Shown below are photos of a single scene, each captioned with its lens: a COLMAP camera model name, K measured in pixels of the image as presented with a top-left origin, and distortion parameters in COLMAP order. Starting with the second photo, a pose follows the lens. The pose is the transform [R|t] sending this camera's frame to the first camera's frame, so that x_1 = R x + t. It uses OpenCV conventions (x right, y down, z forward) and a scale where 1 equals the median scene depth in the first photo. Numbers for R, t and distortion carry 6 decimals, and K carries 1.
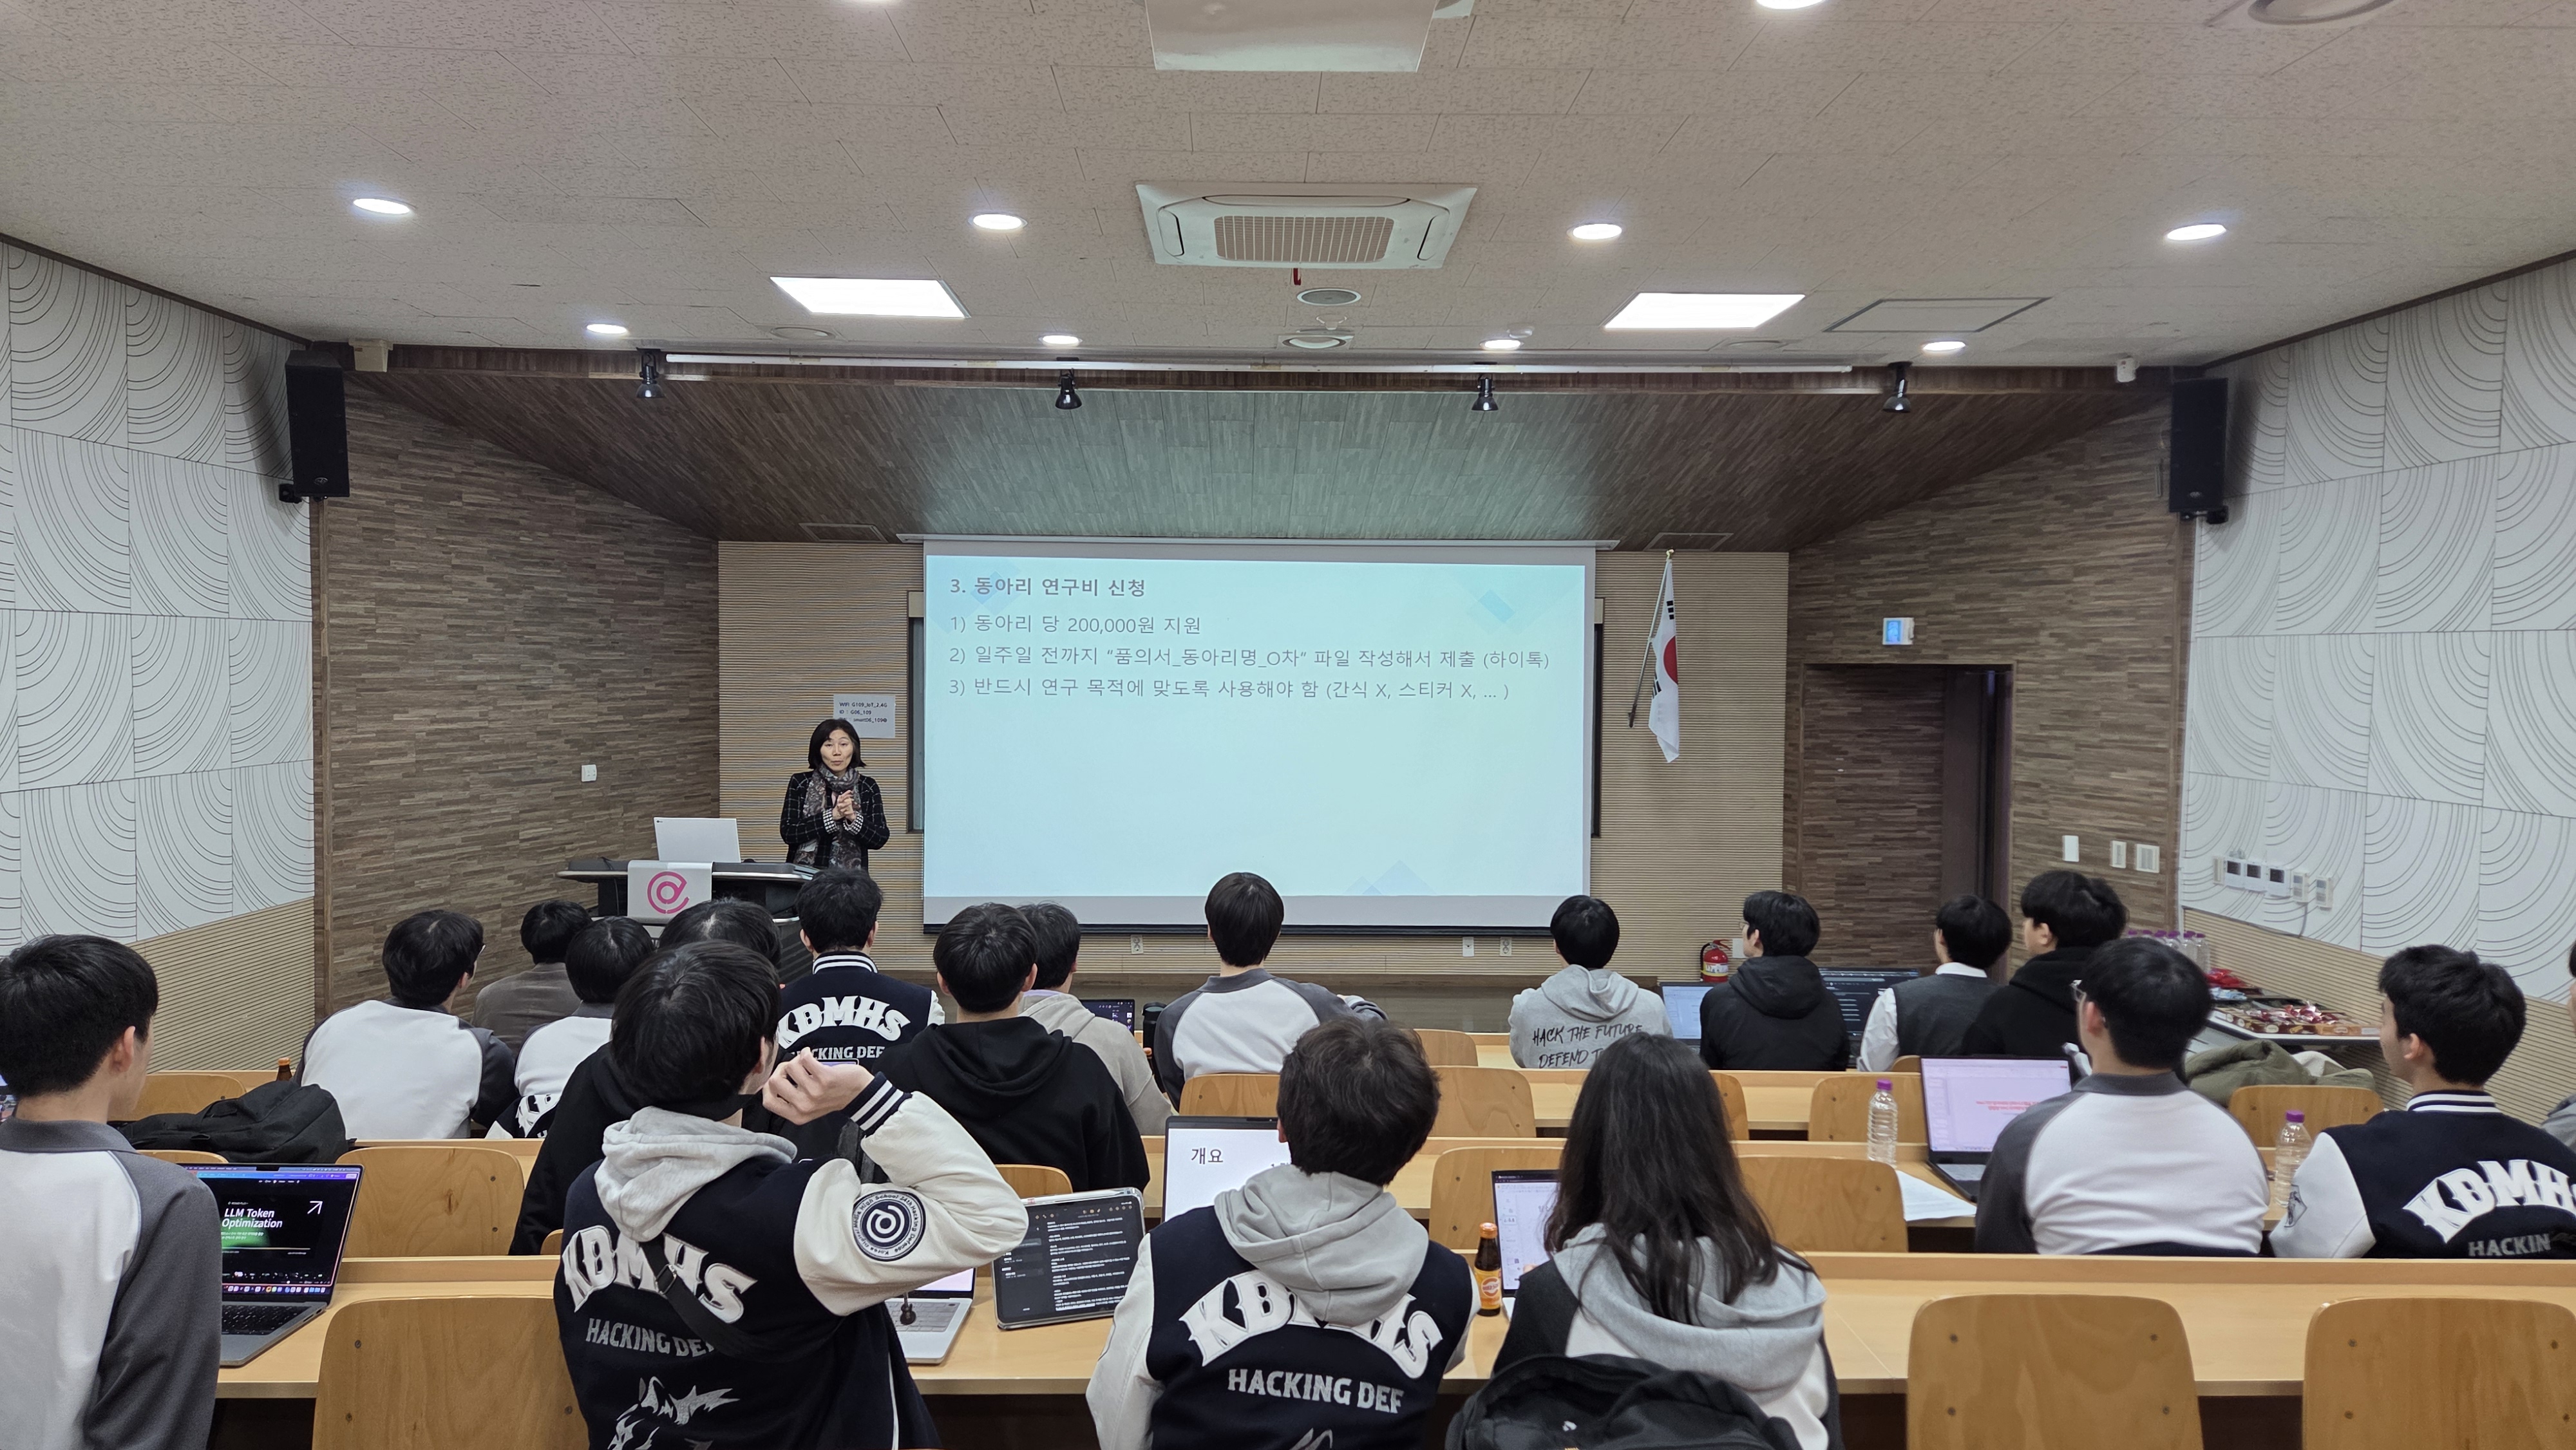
lens RADIAL K [[1751.8, 0, 1288.0], [0, 1751.8, 725.0], [0, 0, 1]] dist [0.083134, -0.063929]
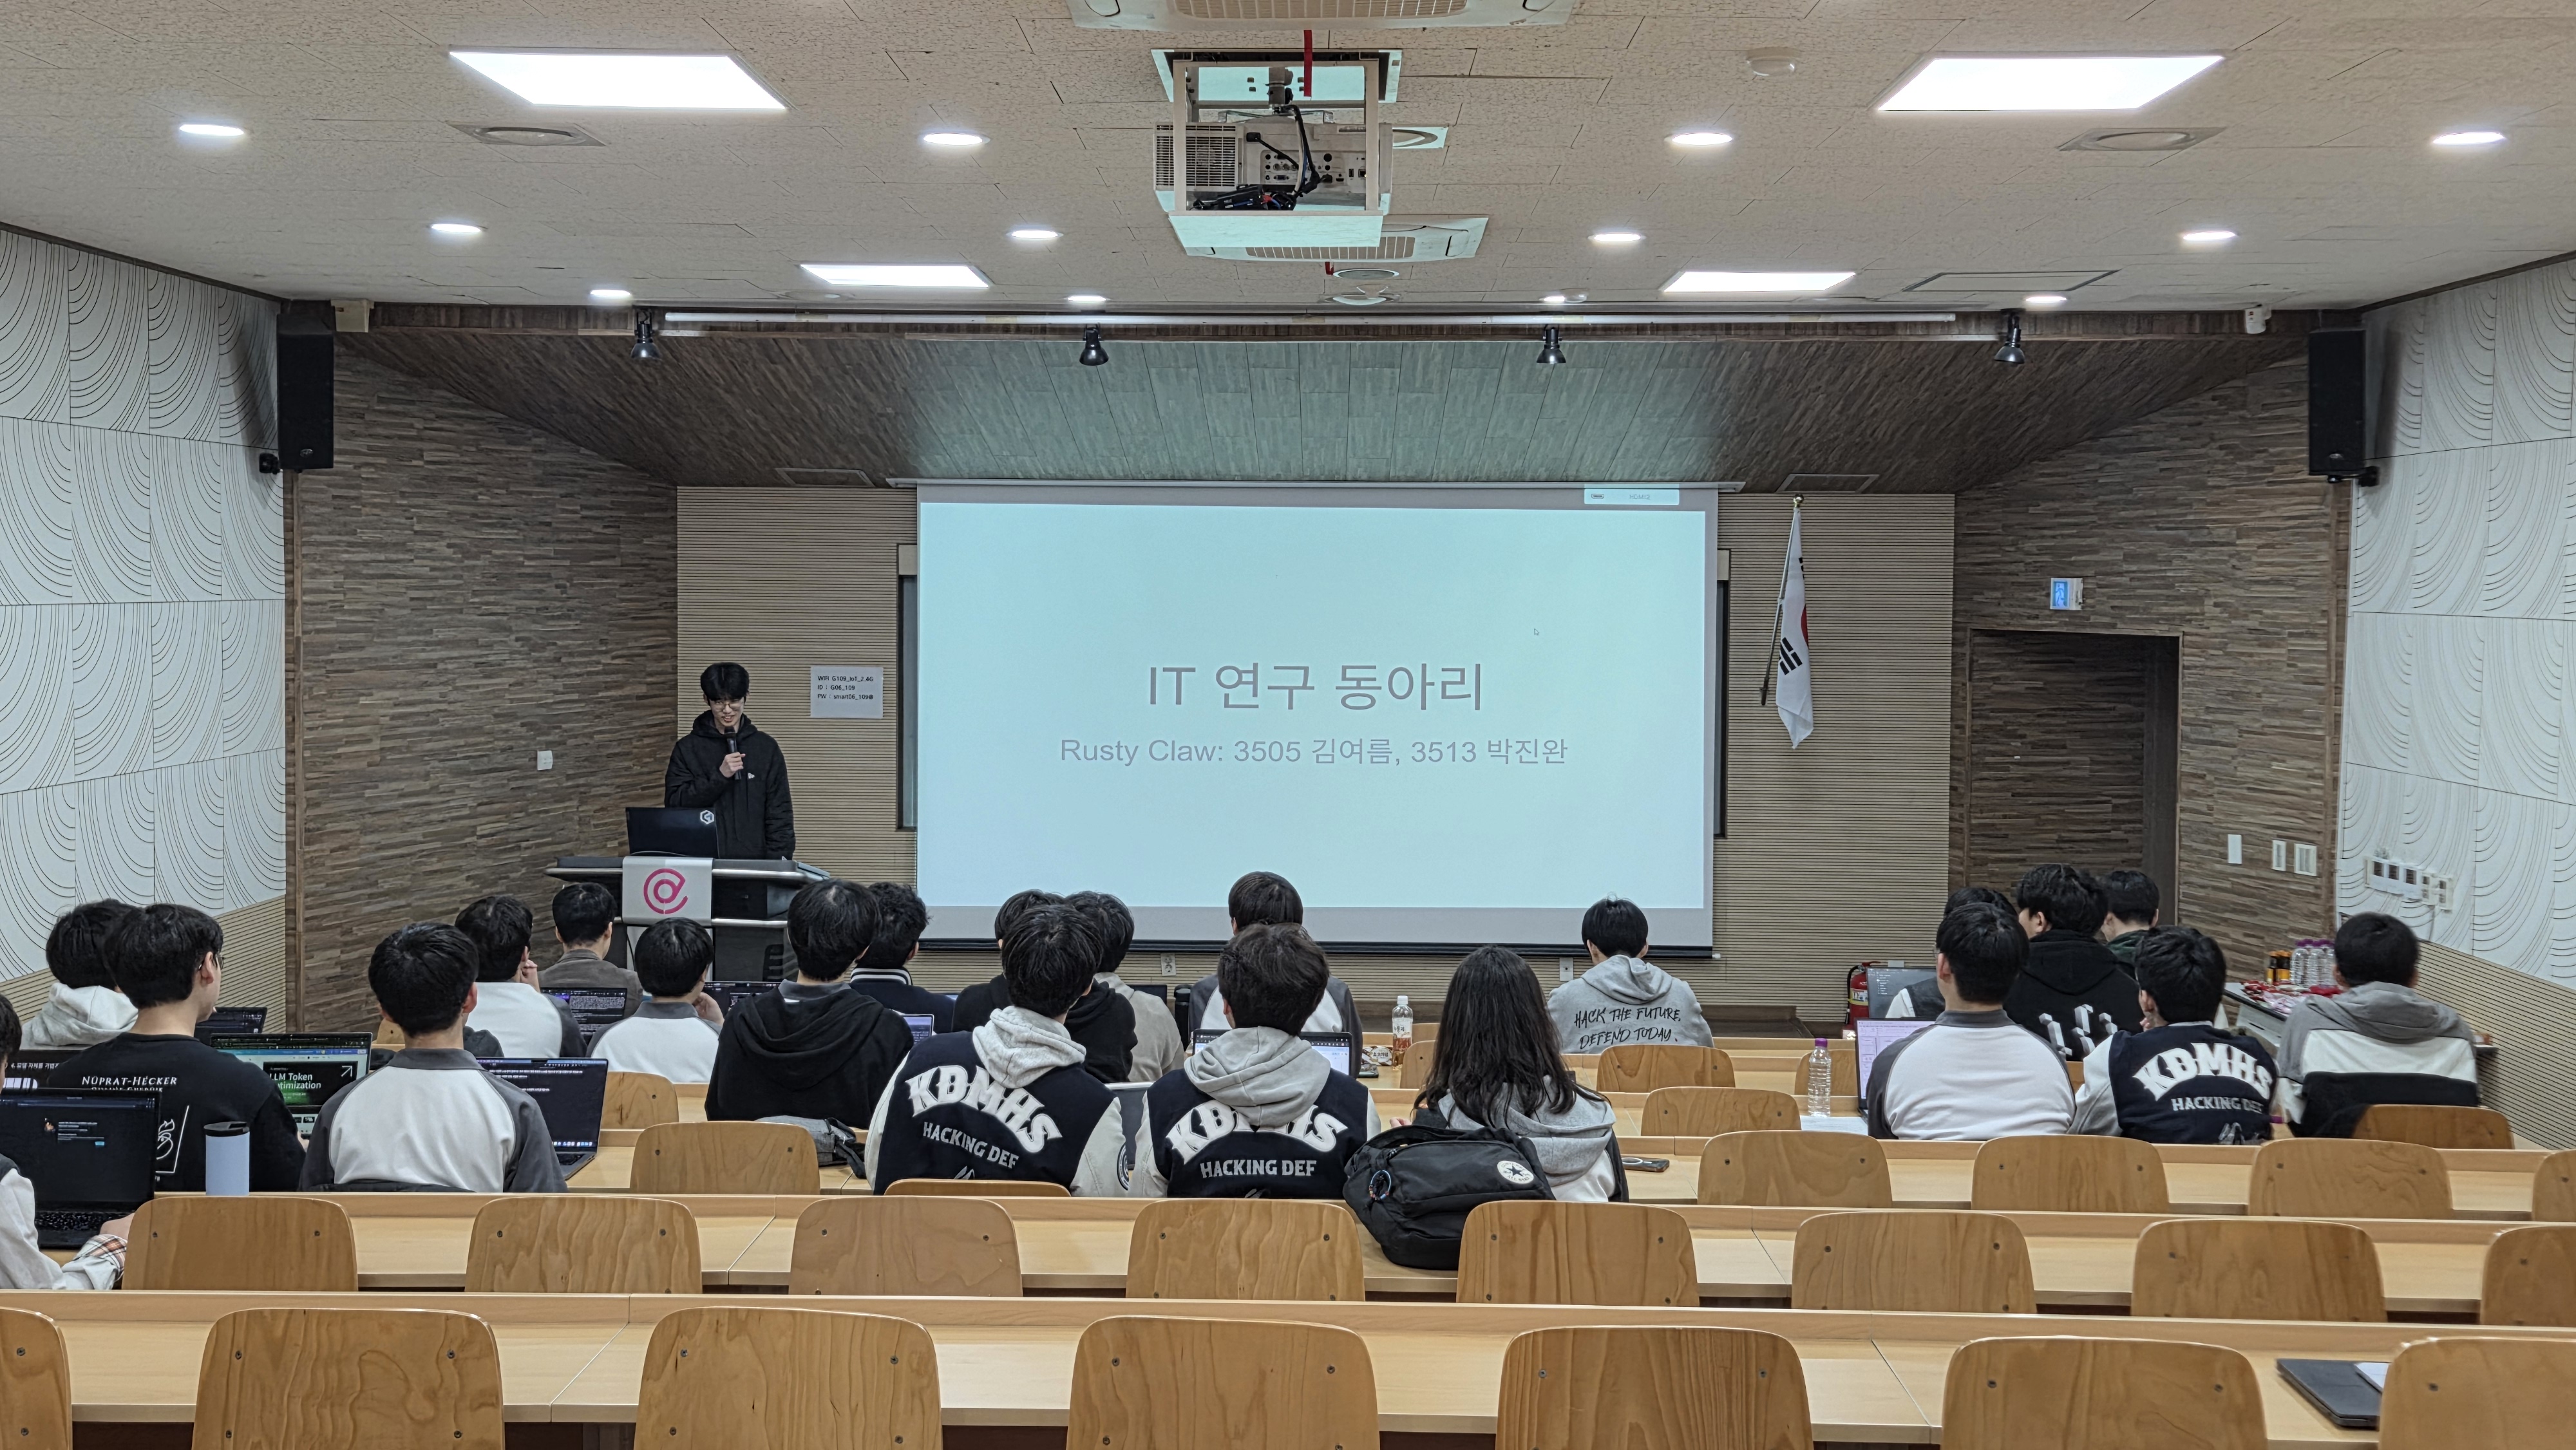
lens RADIAL K [[2581.4, 0, 1266.3], [0, 2581.4, 686.1], [0, 0, 1]] dist [0.080194, -0.045569]
pose [[0.998858, -0.000762, -0.047763, 0.025892], [0.000856, 0.999998, 0.001959, -0.013626], [0.047762, -0.001998, 0.998857, -0.304356]]
